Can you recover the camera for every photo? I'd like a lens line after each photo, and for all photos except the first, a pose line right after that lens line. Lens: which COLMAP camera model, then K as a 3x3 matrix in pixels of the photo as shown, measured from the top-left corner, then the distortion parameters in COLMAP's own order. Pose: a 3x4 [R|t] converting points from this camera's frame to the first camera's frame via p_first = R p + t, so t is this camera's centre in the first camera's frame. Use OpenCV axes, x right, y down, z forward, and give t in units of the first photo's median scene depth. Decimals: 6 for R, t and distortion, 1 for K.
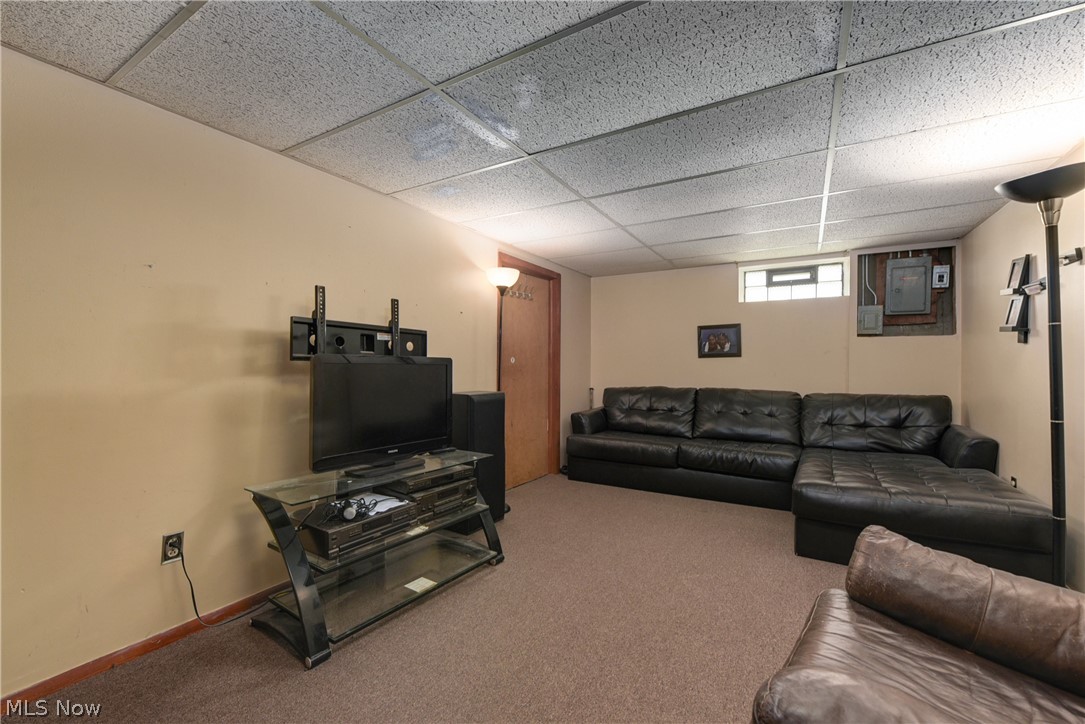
lens RADIAL K [[453.8, 0, 542.5], [0, 453.8, 362.0], [0, 0, 1]] dist [-0.002565, -0.003690]
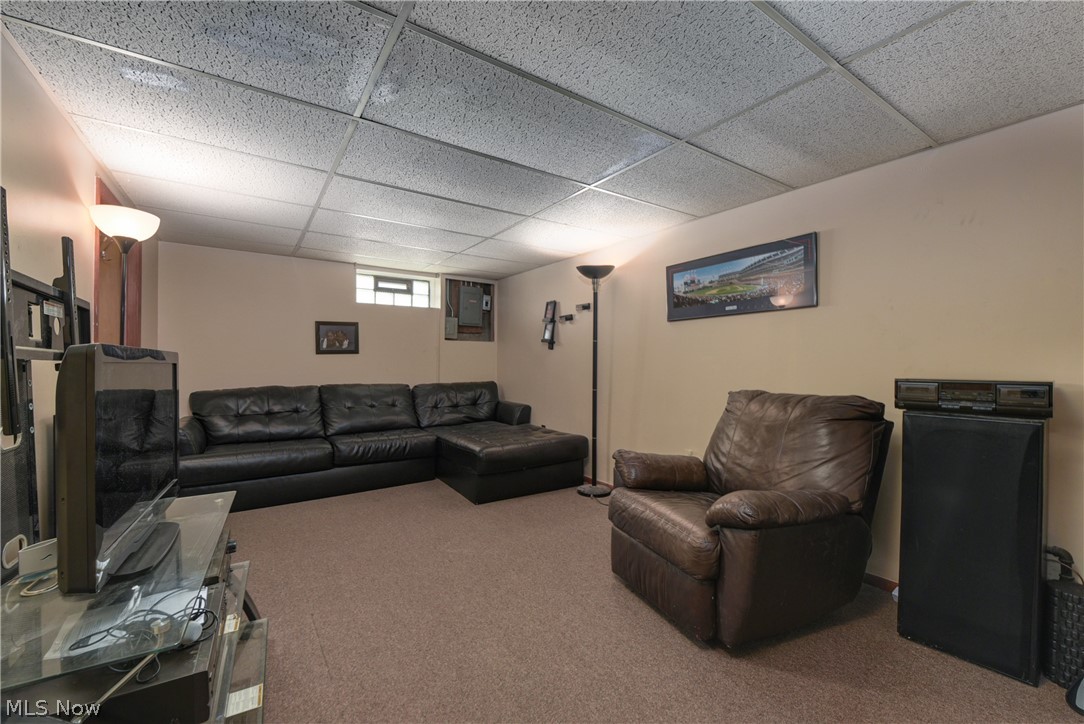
lens RADIAL K [[453.4, 0, 542.0], [0, 453.4, 362.0], [0, 0, 1]] dist [-0.002565, -0.003690]
pose [[0.395924, -0.005072, 0.918269, -0.403910], [-0.004221, 0.999964, 0.007343, -0.002067], [-0.918274, -0.006784, 0.395889, 0.204629]]
